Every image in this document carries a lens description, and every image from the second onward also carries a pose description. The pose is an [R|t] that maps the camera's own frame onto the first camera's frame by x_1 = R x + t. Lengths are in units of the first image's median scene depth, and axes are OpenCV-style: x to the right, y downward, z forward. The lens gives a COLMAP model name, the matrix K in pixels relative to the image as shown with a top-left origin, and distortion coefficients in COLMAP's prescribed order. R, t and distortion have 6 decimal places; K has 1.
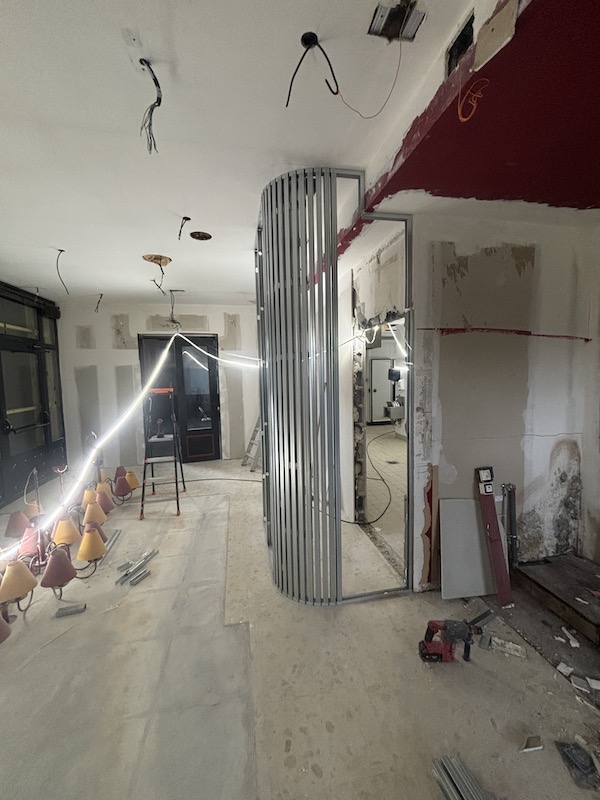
lens RADIAL K [[322.2, 0, 298.8], [0, 322.2, 401.3], [0, 0, 1]] dist [0.002244, 0.001098]
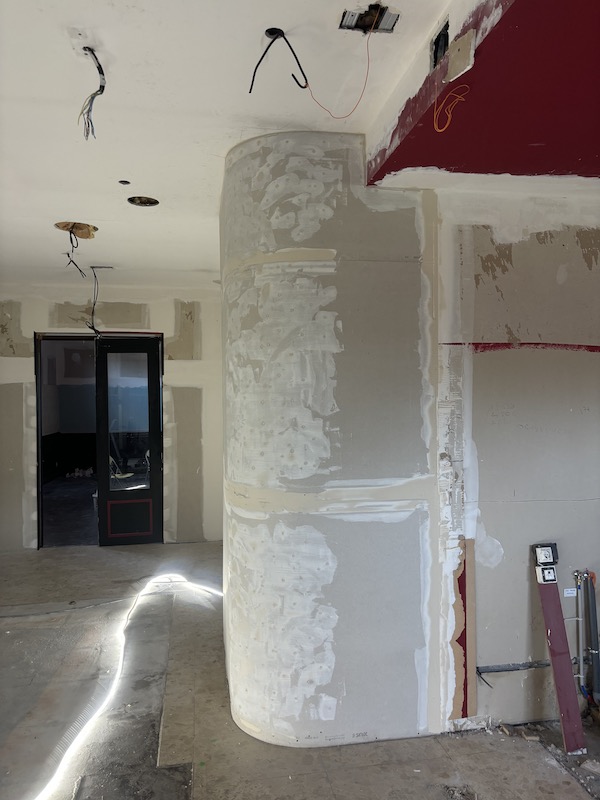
lens RADIAL K [[603.3, 0, 302.6], [0, 603.3, 399.6], [0, 0, 1]] dist [0.021423, -0.017993]
pose [[0.999755, 0.013481, -0.017581, 0.085867], [-0.014863, 0.996604, -0.080987, 0.012484], [0.016430, 0.081228, 0.996560, -0.324376]]
